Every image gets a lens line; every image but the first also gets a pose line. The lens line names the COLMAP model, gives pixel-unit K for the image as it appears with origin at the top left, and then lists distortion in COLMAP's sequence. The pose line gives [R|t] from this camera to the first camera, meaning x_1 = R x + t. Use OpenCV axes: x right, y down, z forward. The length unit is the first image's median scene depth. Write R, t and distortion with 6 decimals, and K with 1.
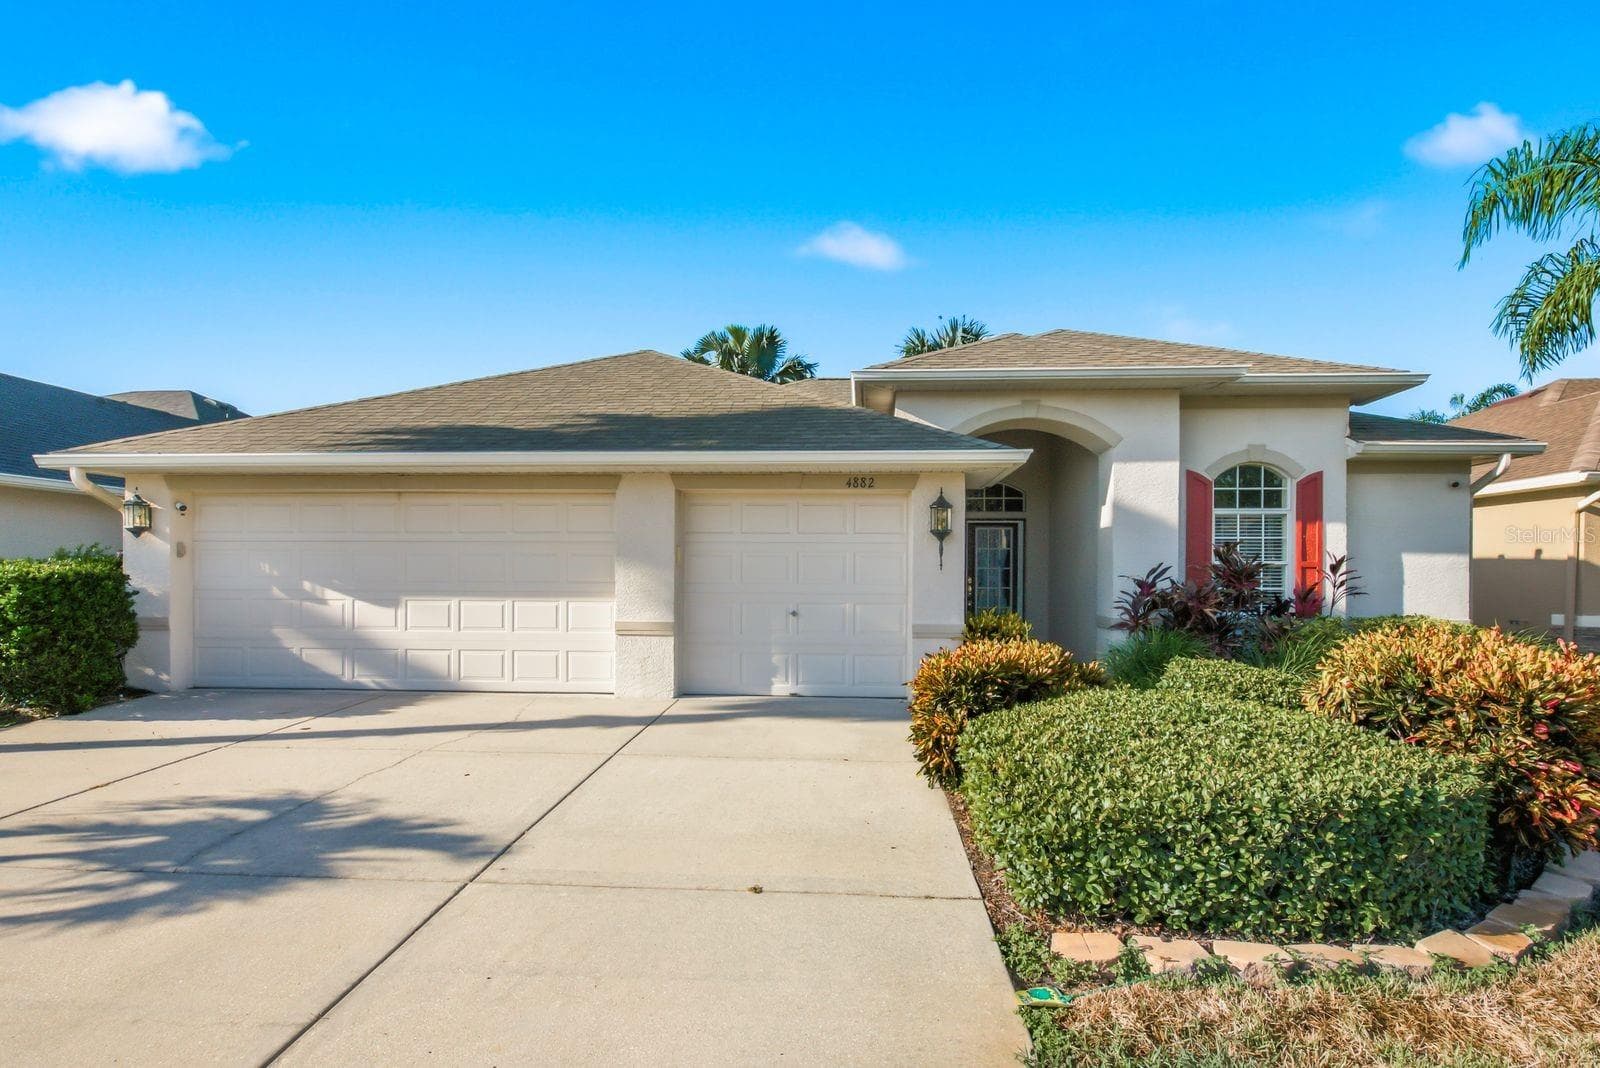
lens RADIAL K [[714.9, 0, 800.0], [0, 714.9, 562.0], [0, 0, 1]] dist [0.002578, 0.000215]
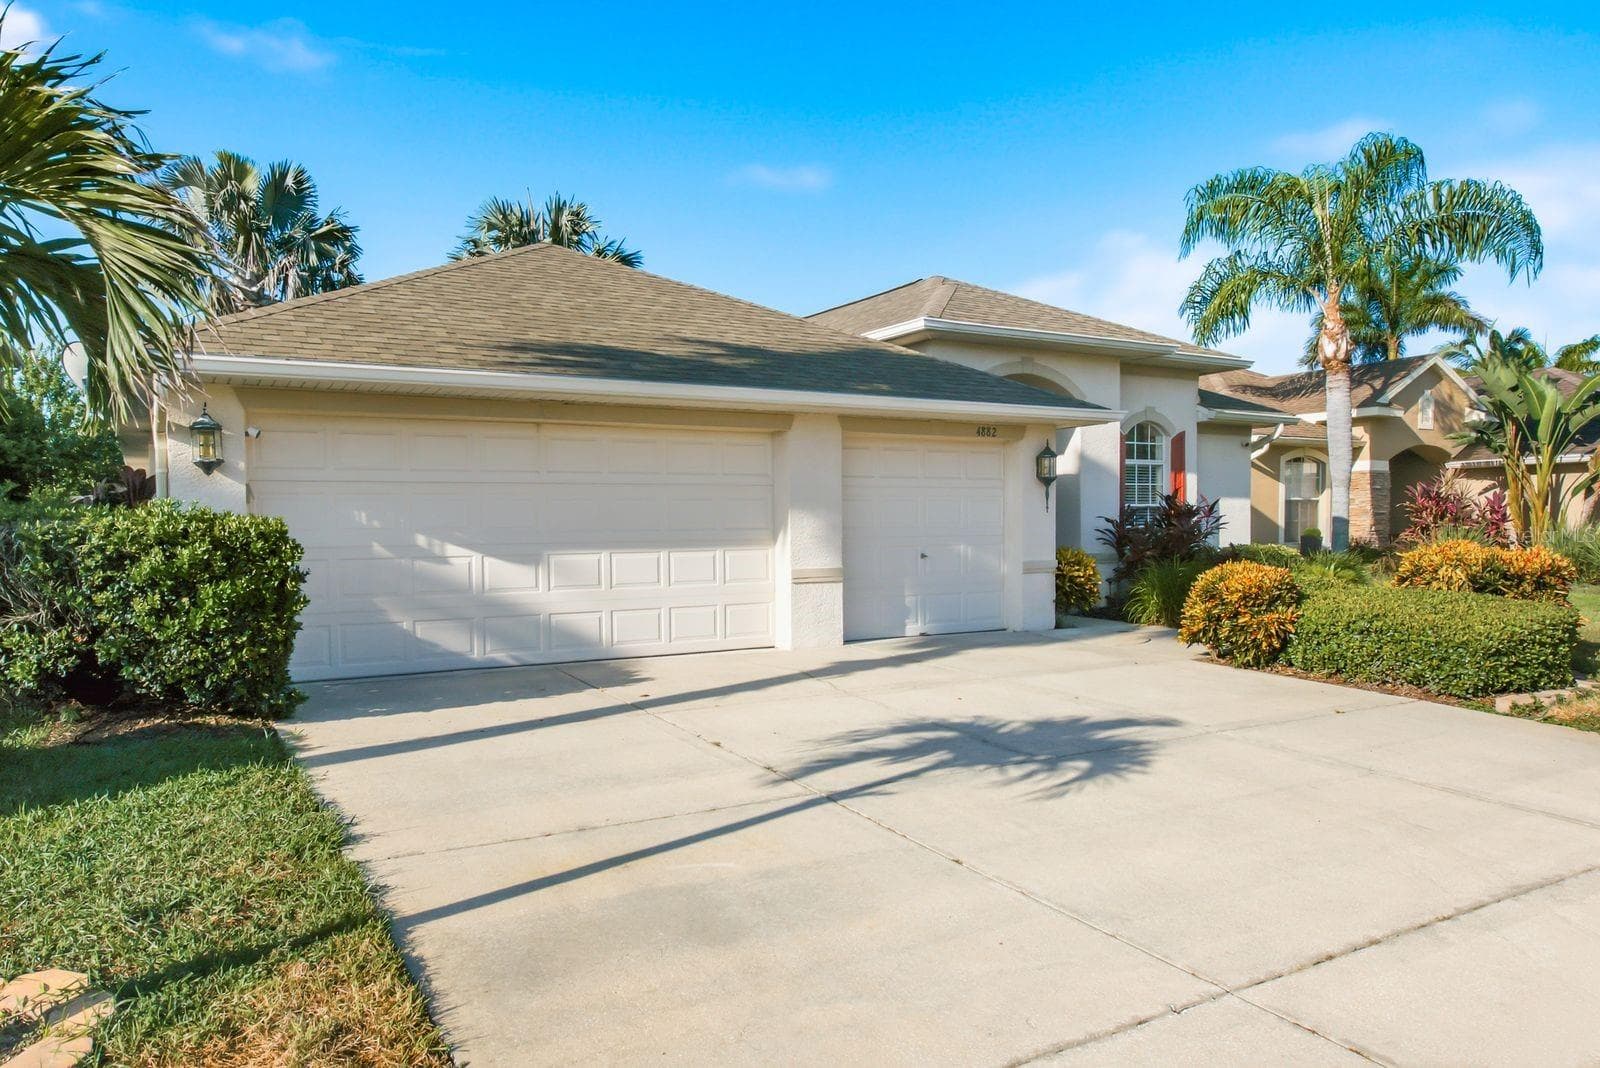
lens RADIAL K [[914.7, 0, 806.6], [0, 914.7, 527.8], [0, 0, 1]] dist [-0.002973, -0.001894]
pose [[0.865047, -0.017460, 0.501387, -0.821822], [0.006811, 0.999711, 0.023062, -0.000014], [-0.501645, -0.016534, 0.864916, -0.056486]]
